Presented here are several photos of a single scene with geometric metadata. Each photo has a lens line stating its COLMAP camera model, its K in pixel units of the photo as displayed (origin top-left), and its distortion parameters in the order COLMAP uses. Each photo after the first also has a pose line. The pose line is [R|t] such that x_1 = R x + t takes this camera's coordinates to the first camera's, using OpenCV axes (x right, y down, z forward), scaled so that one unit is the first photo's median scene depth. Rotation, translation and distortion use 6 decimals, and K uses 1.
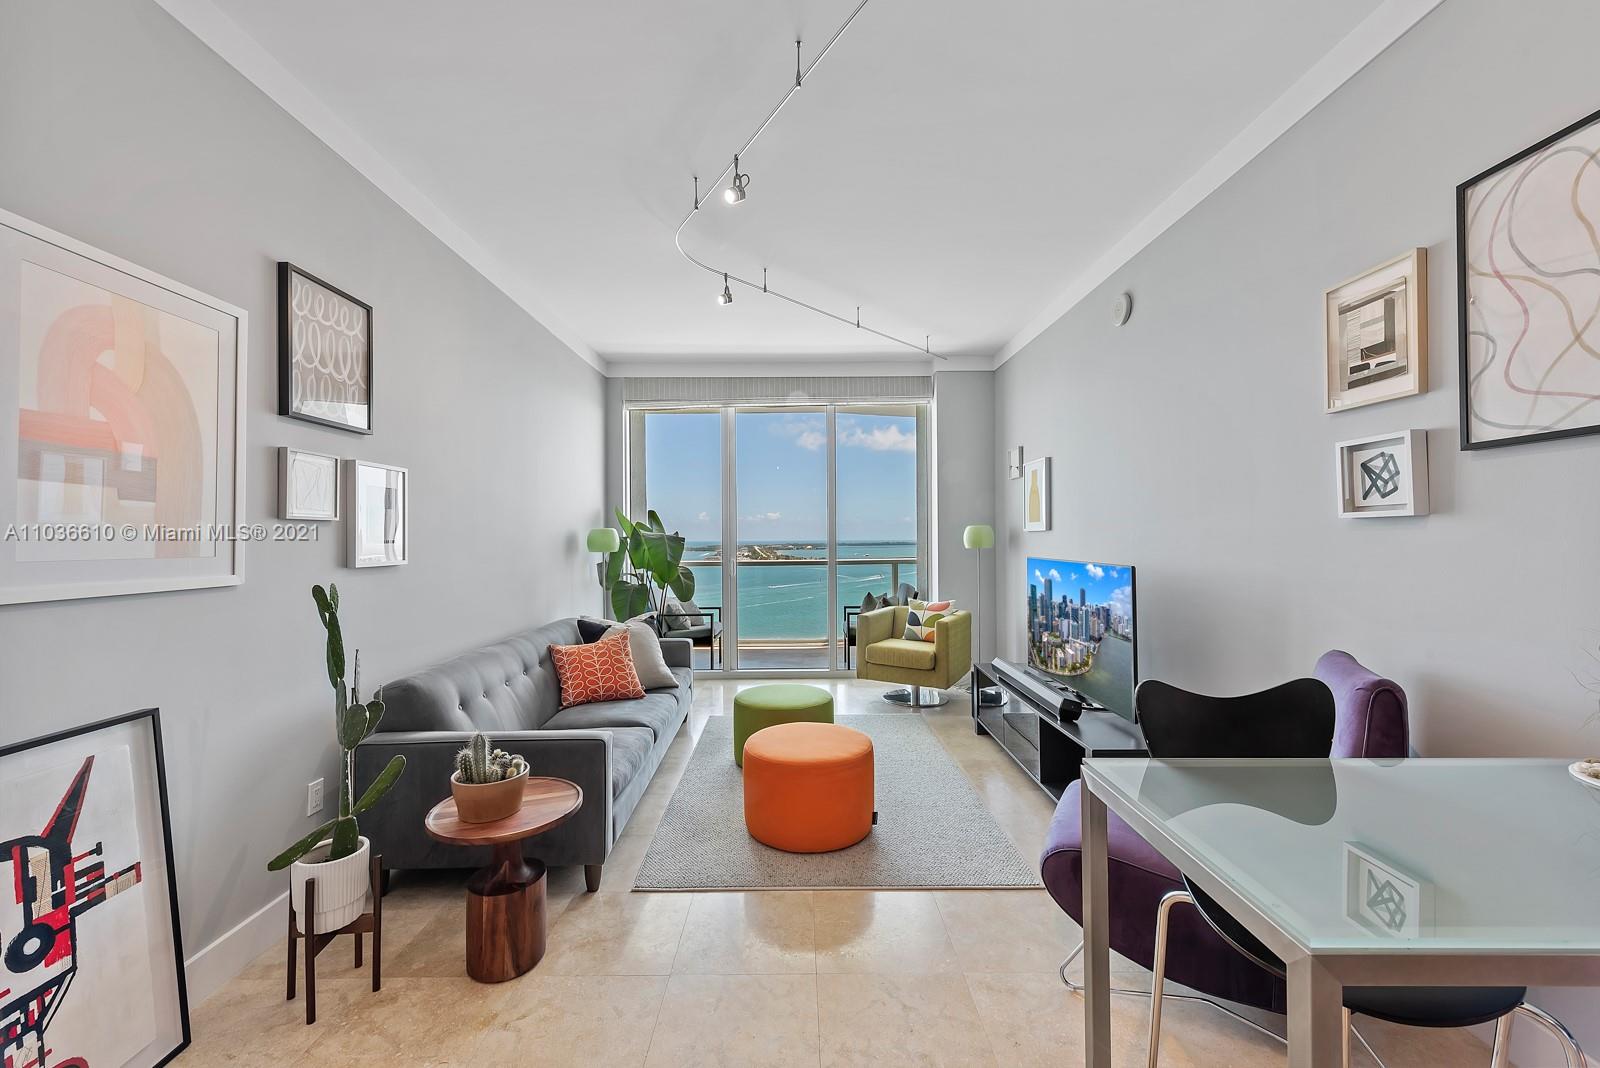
lens RADIAL K [[623.7, 0, 794.2], [0, 623.7, 532.3], [0, 0, 1]] dist [0.020817, -0.006740]
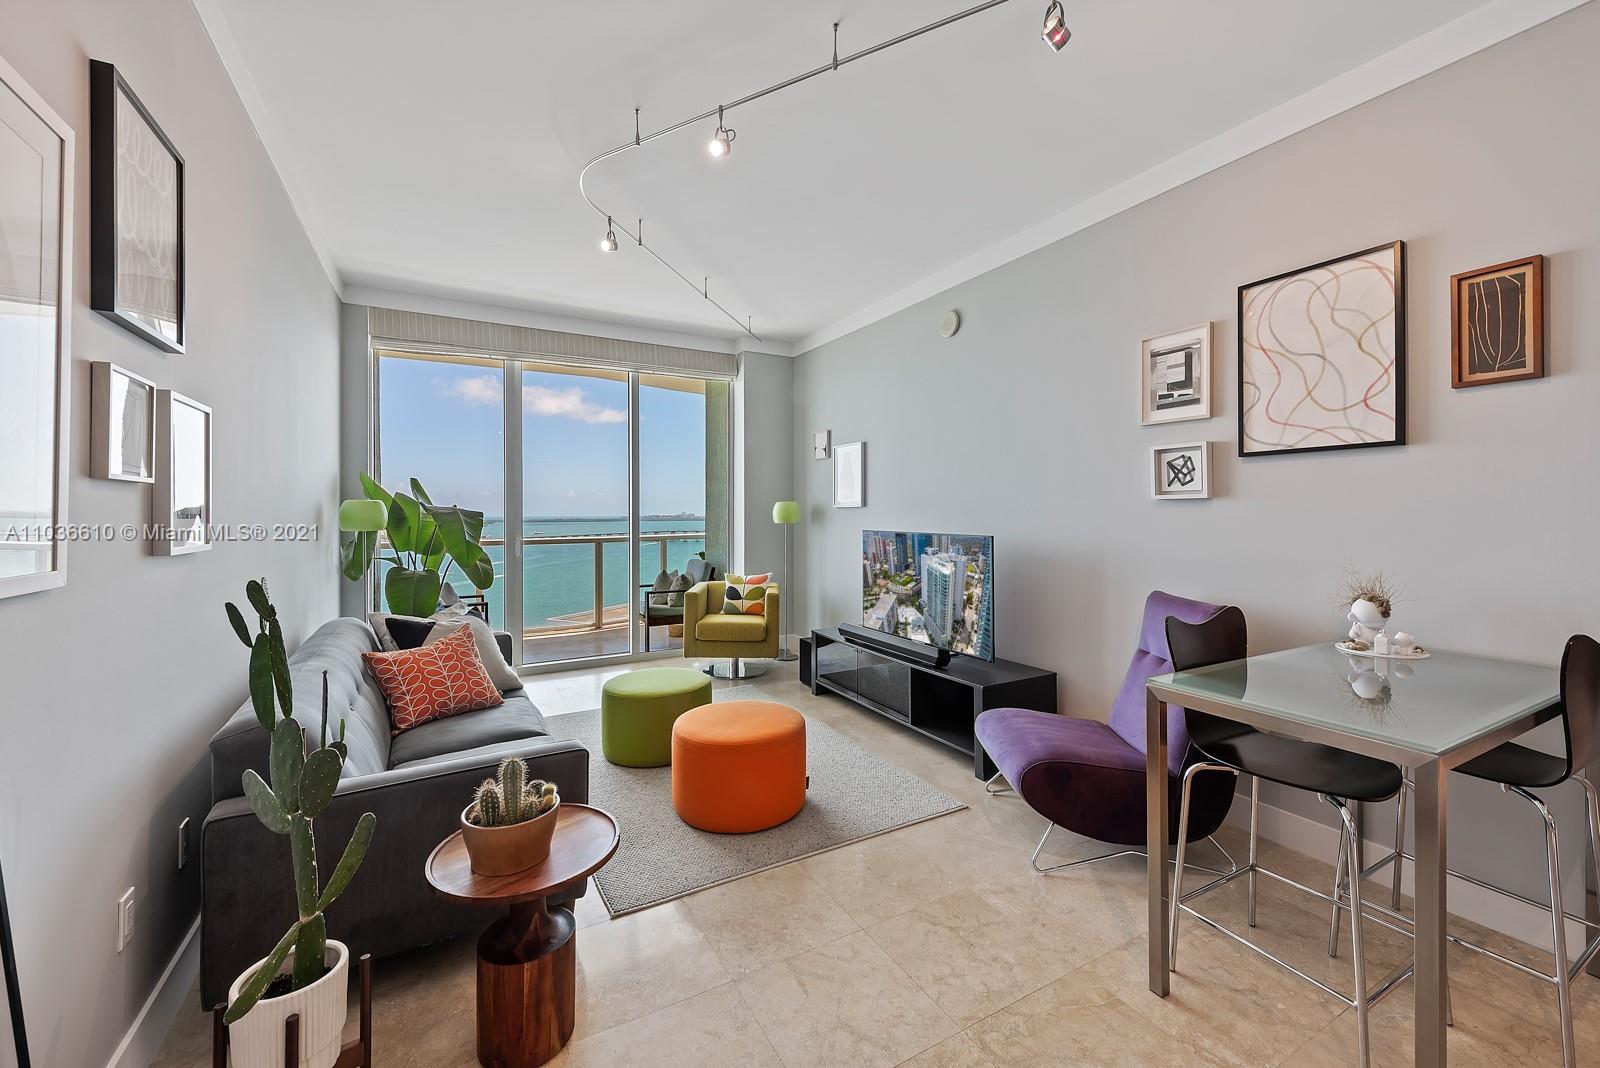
lens RADIAL K [[632.6, 0, 802.8], [0, 632.6, 511.4], [0, 0, 1]] dist [0.019254, -0.006604]
pose [[0.873241, 0.003274, 0.487278, -0.438265], [-0.005495, 0.999980, 0.003129, 0.004499], [-0.487258, -0.005410, 0.873241, 0.099493]]
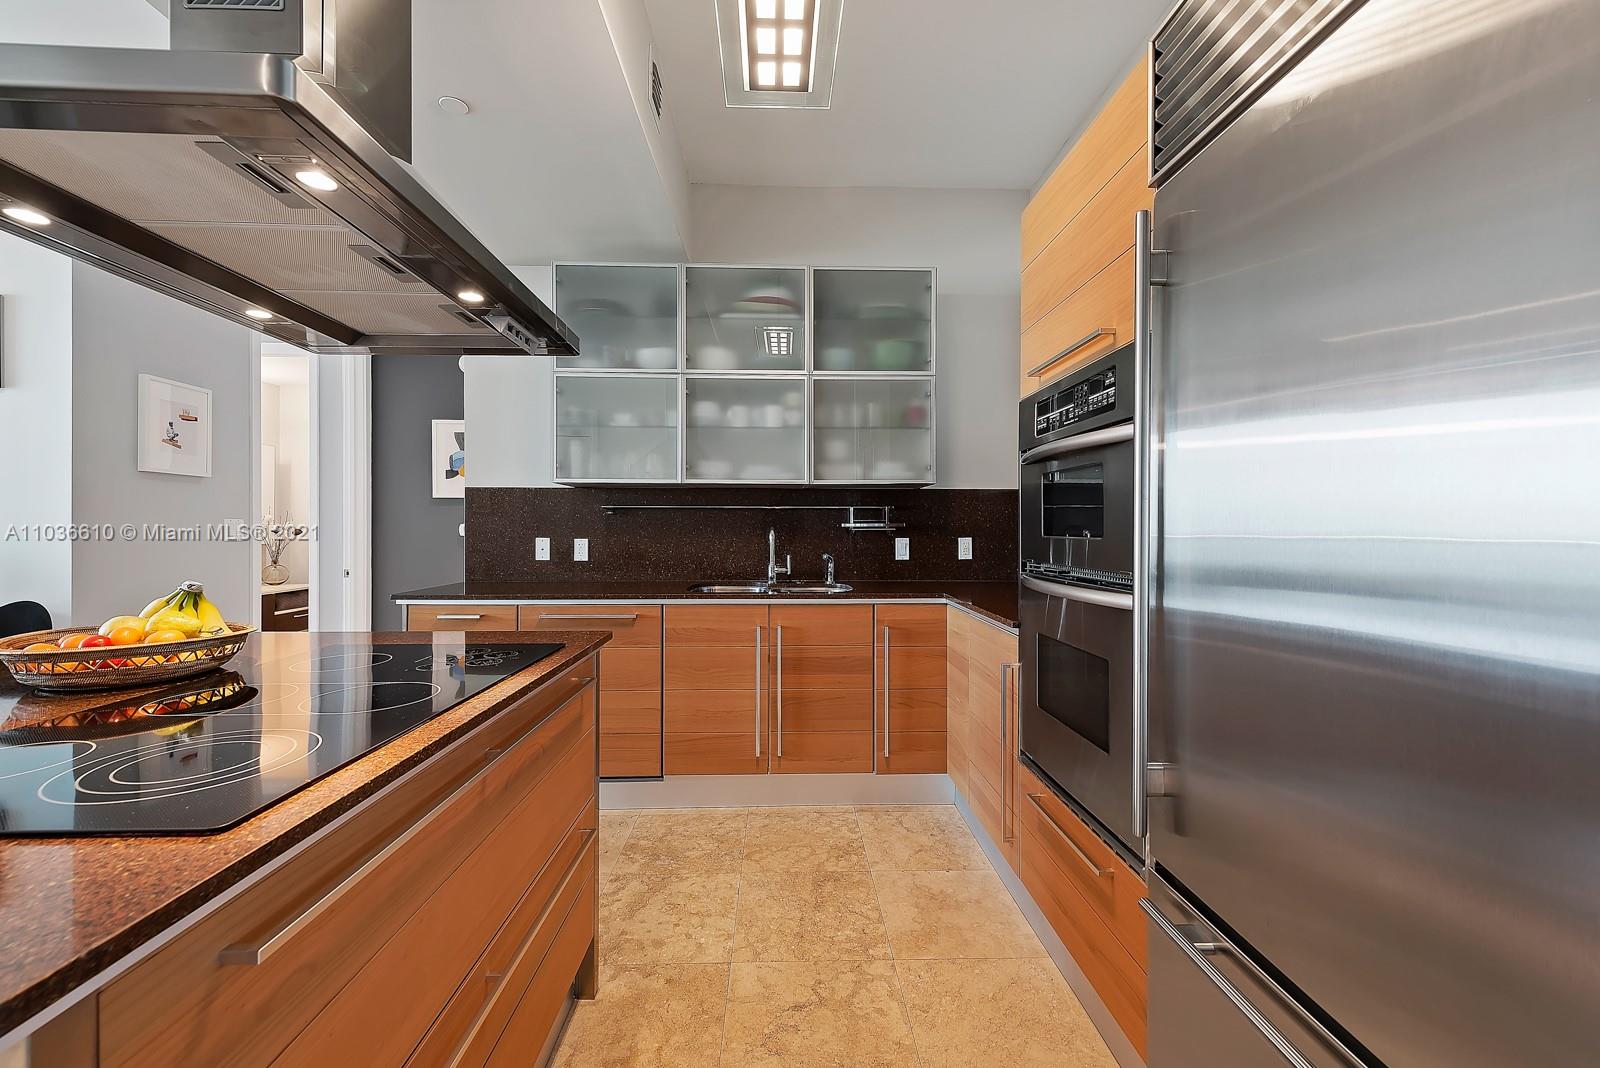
lens RADIAL K [[636.6, 0, 798.8], [0, 636.6, 528.1], [0, 0, 1]] dist [0.019393, -0.009053]
pose [[-0.025126, 0.004136, 0.999676, -0.319842], [-0.012085, 0.999917, -0.004440, 0.050108], [-0.999611, -0.012192, -0.025074, -0.896619]]
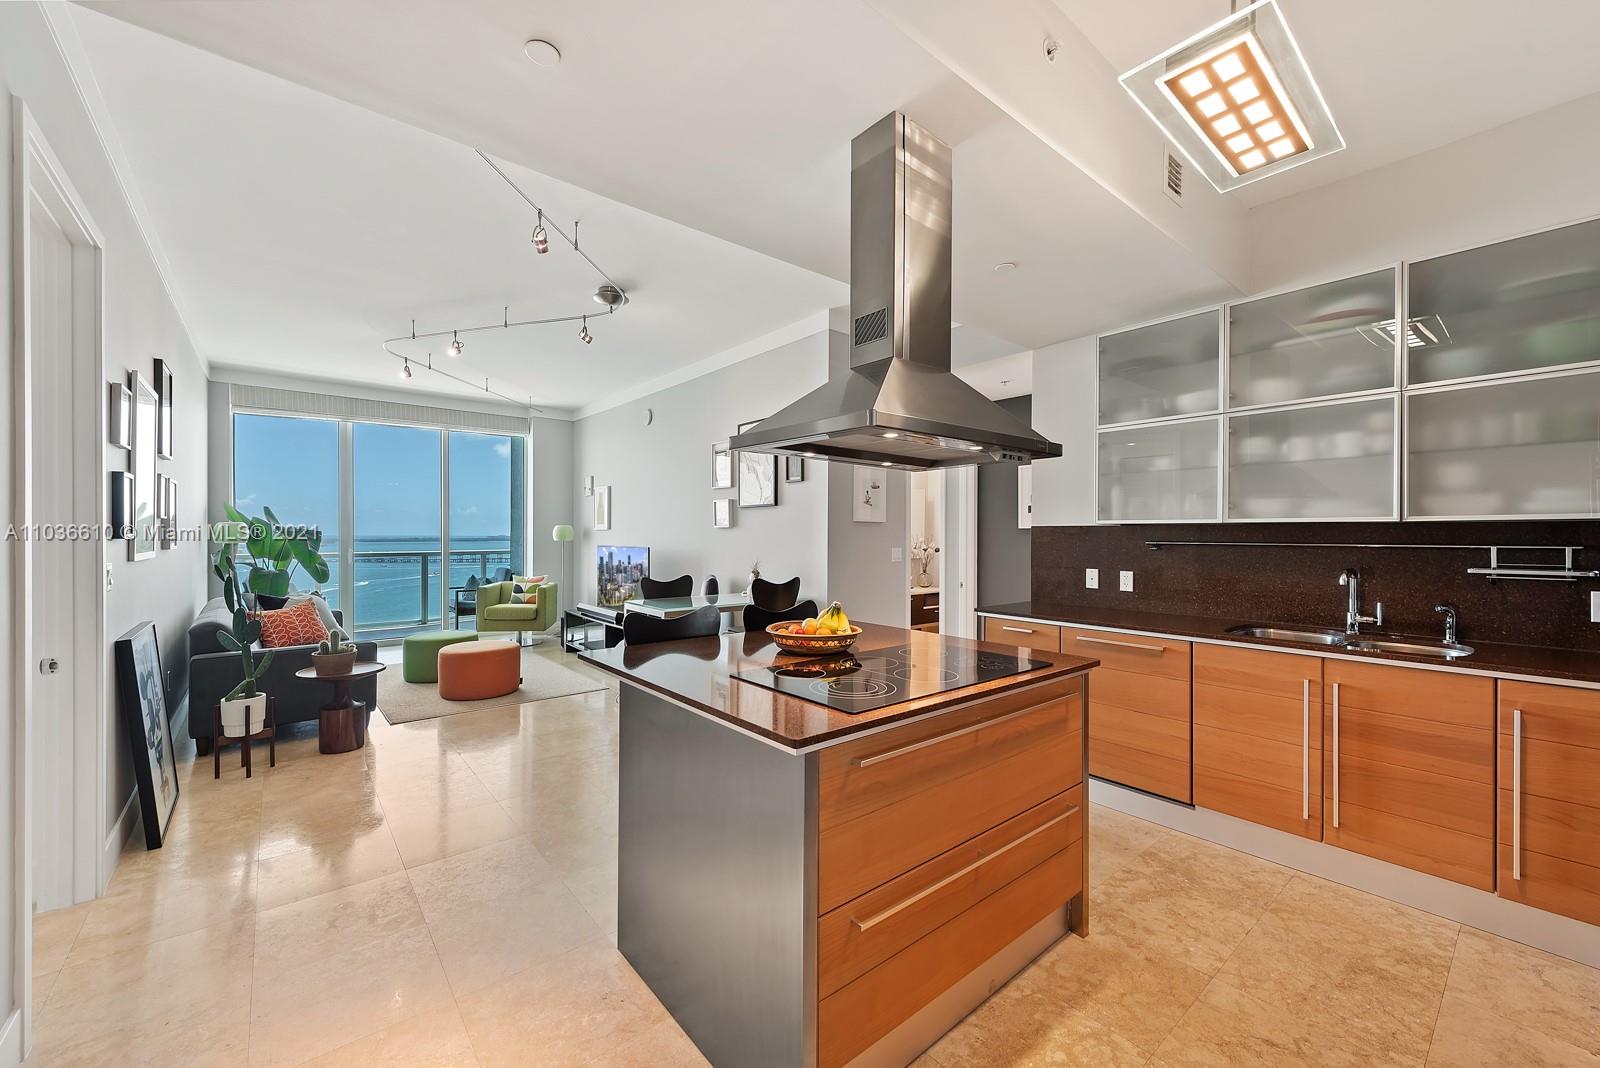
lens RADIAL K [[623.7, 0, 794.2], [0, 623.7, 532.3], [0, 0, 1]] dist [0.020817, -0.006740]
pose [[0.772629, 0.010107, 0.634777, -0.494201], [-0.014023, 0.999901, 0.001148, -0.008064], [-0.634703, -0.009789, 0.772695, -1.105578]]
